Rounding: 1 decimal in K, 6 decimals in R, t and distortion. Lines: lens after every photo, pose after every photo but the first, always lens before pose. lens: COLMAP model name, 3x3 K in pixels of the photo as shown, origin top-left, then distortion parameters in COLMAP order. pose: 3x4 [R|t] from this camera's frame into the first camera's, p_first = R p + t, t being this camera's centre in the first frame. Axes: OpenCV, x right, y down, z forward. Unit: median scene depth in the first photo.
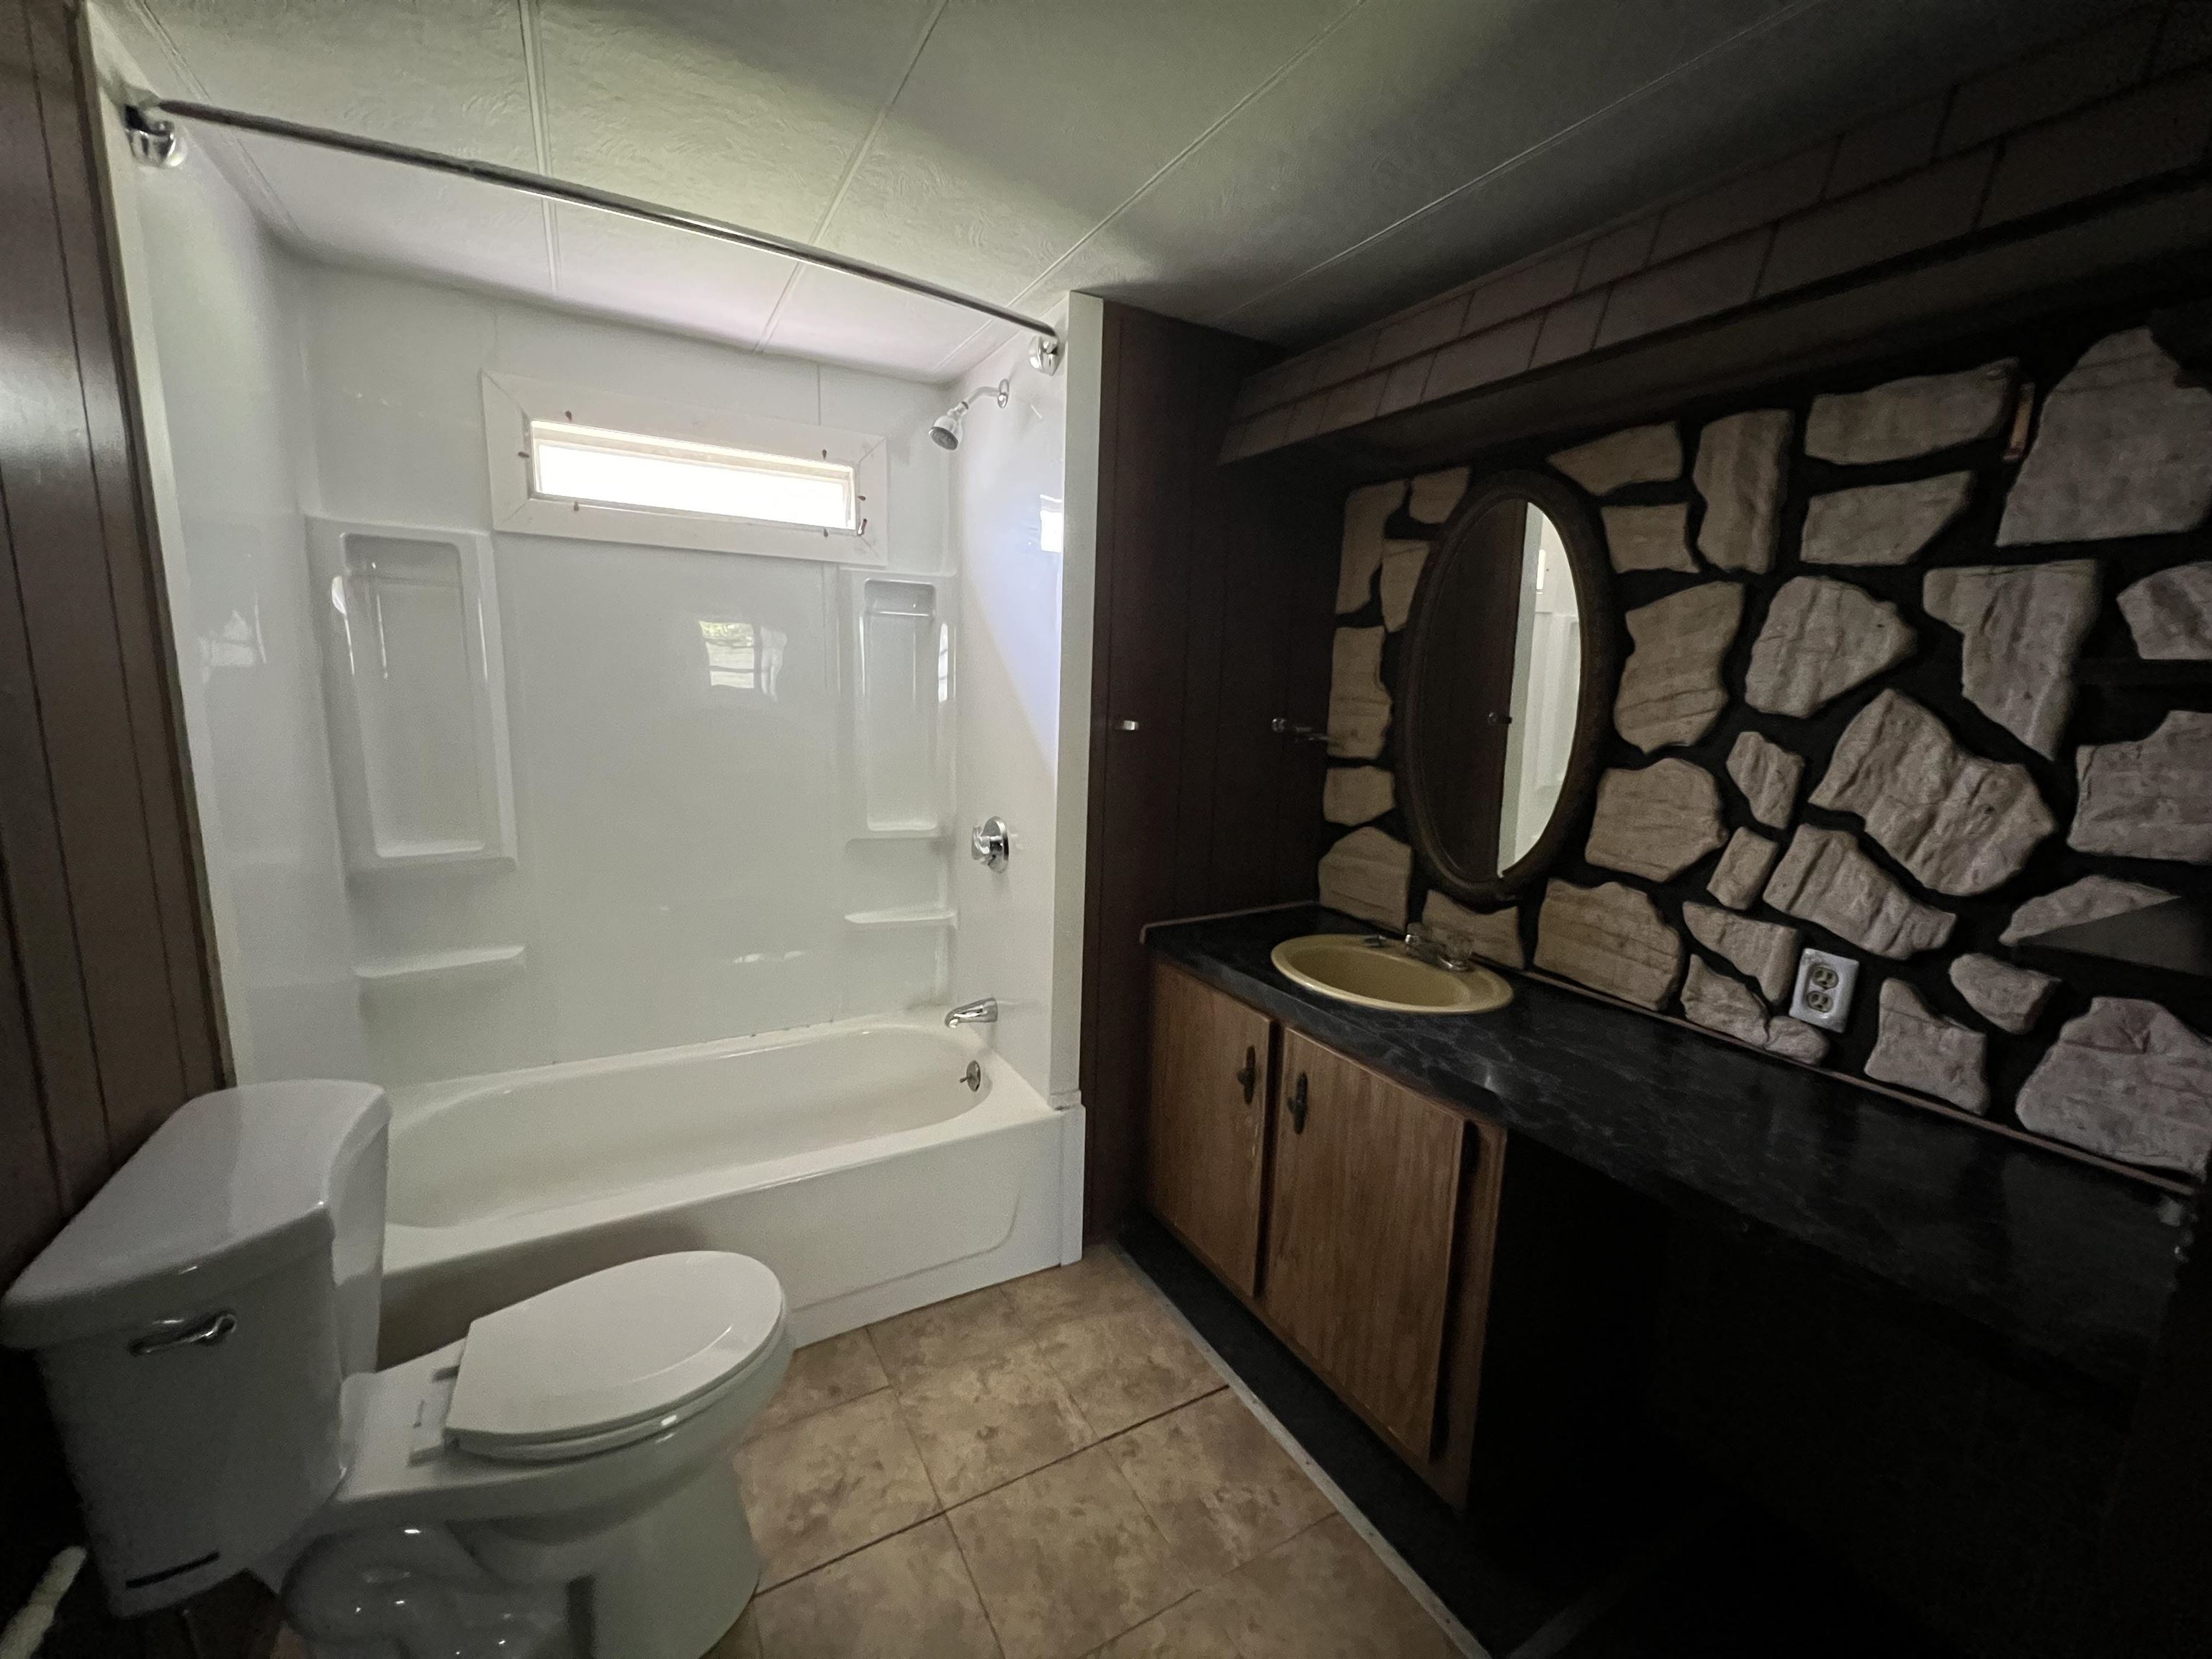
lens RADIAL K [[887.3, 0, 1103.7], [0, 887.3, 833.1], [0, 0, 1]] dist [-0.001967, 0.000048]
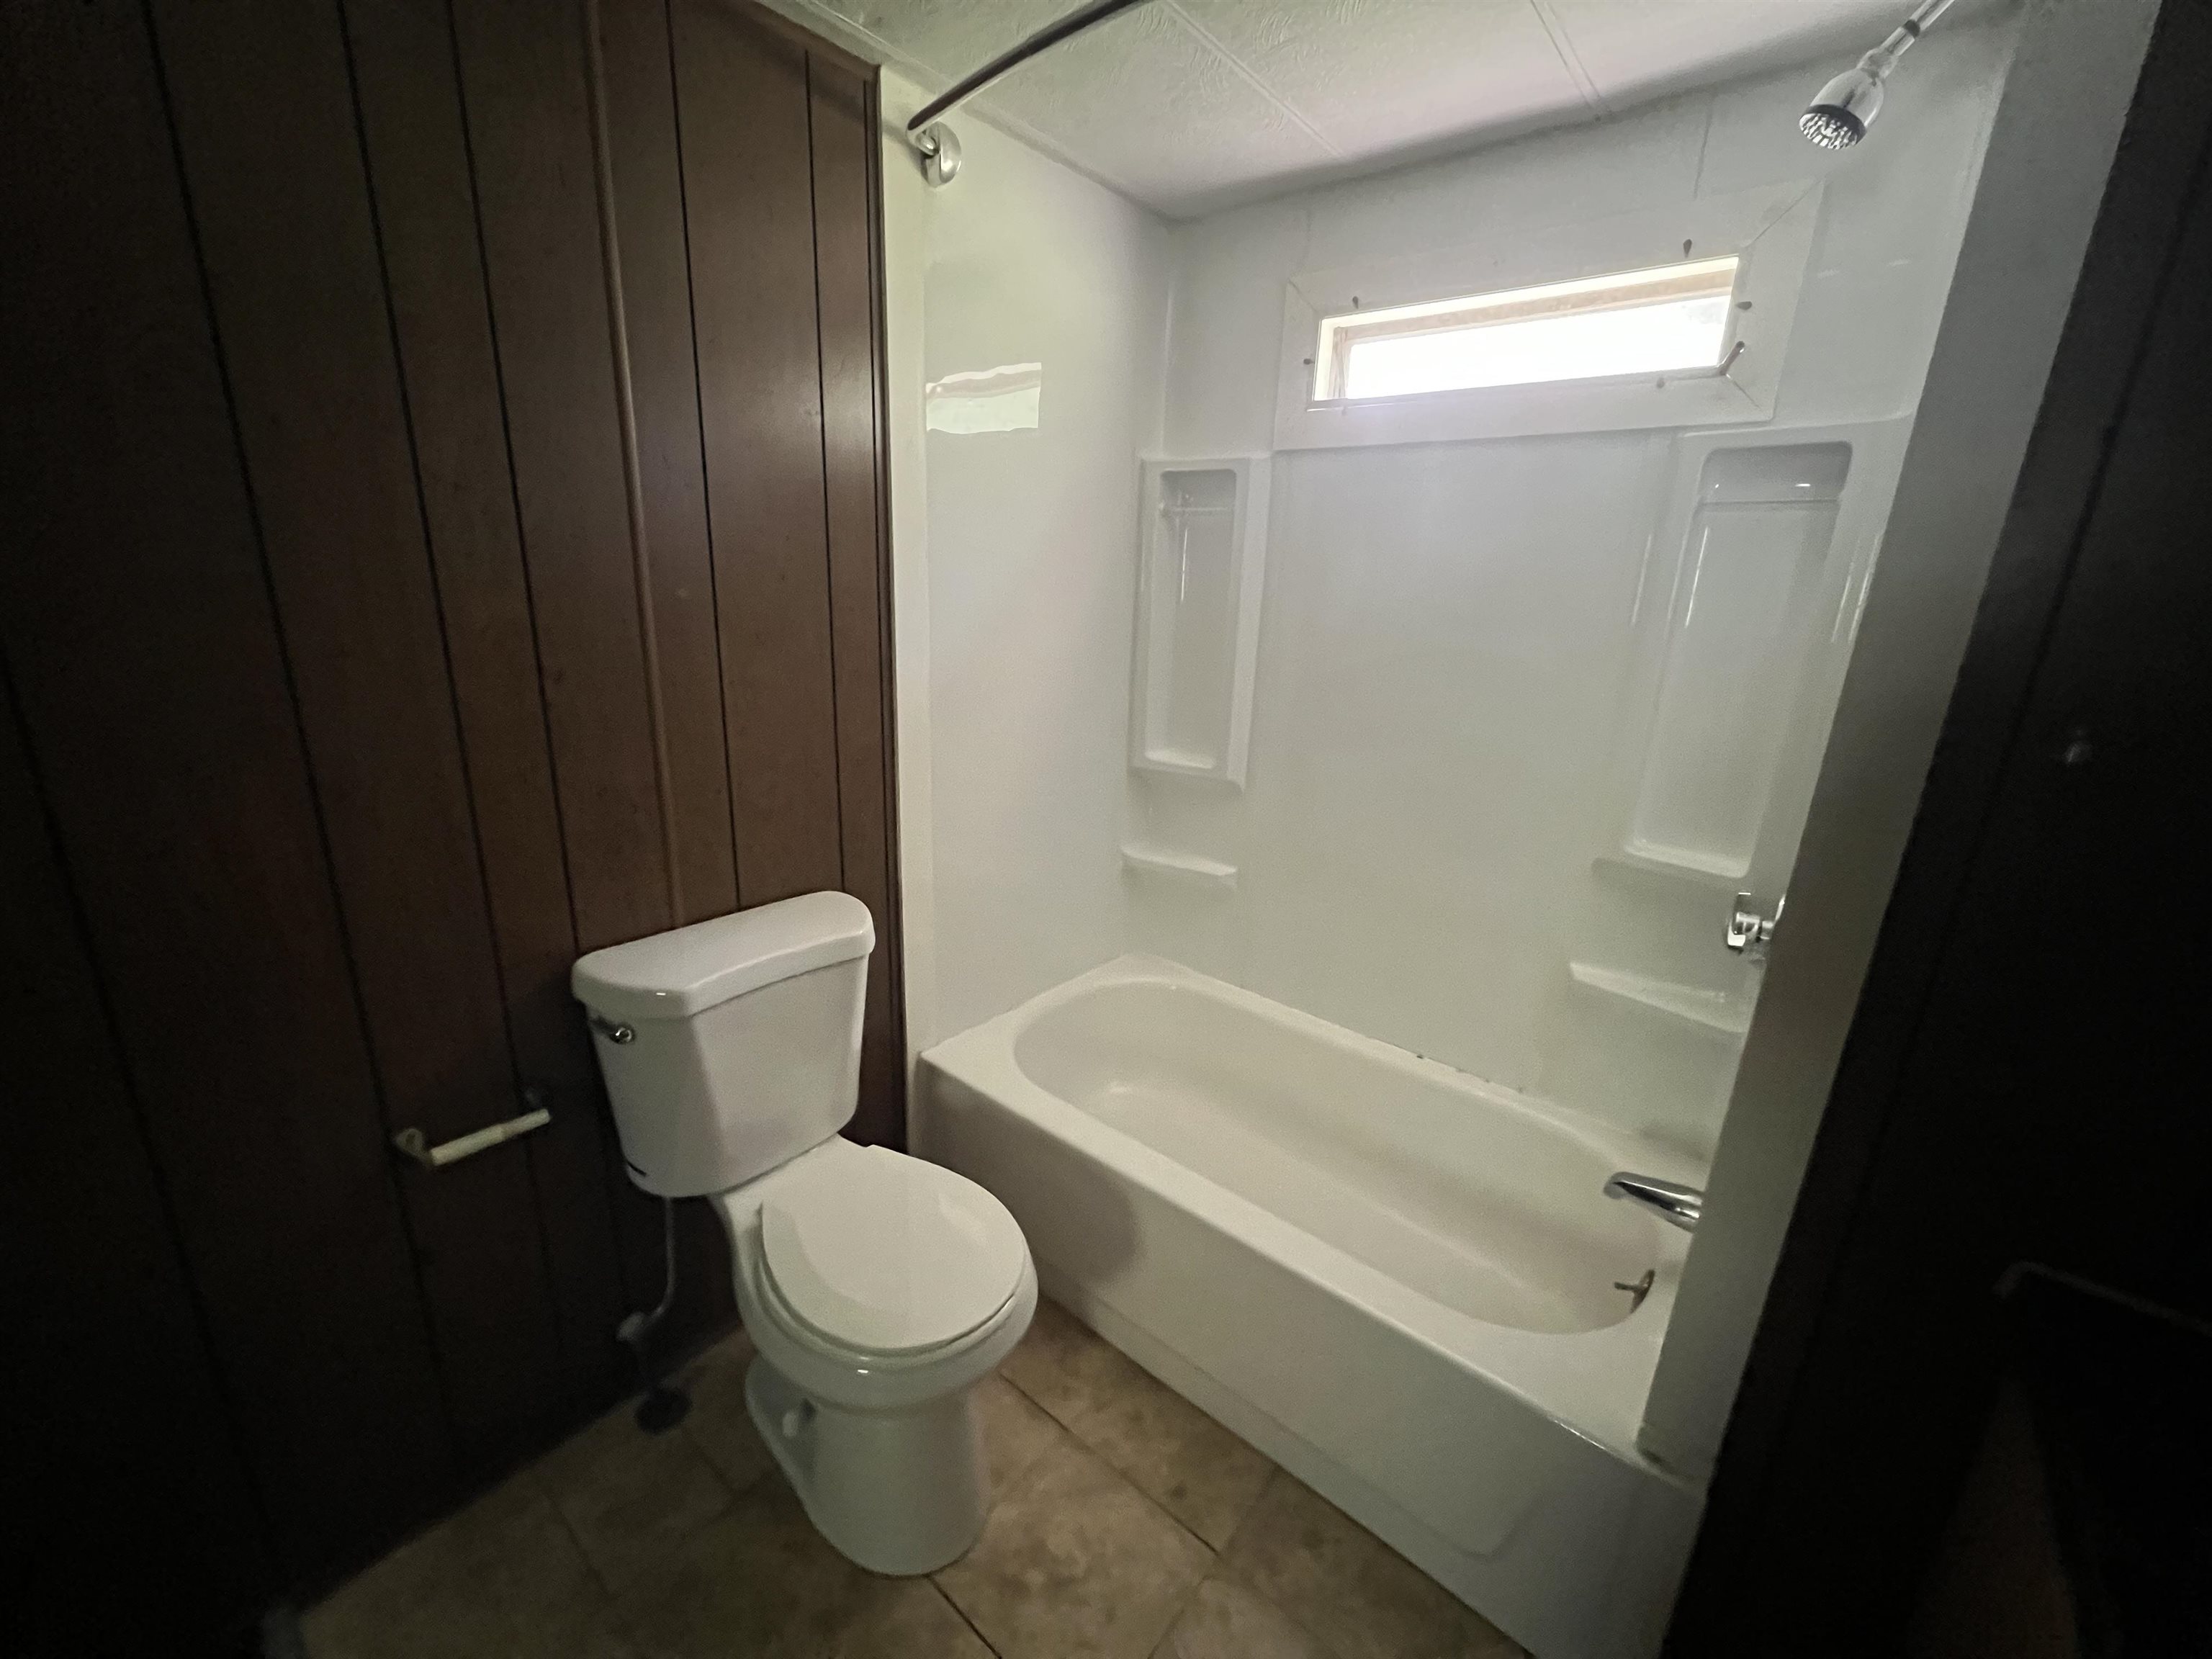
lens RADIAL K [[887.3, 0, 1103.7], [0, 887.3, 833.1], [0, 0, 1]] dist [-0.001967, 0.000048]
pose [[0.349867, 0.243447, -0.904614, 0.232004], [-0.190102, 0.964002, 0.185906, -0.081218], [0.917308, 0.106927, 0.383553, 0.499648]]
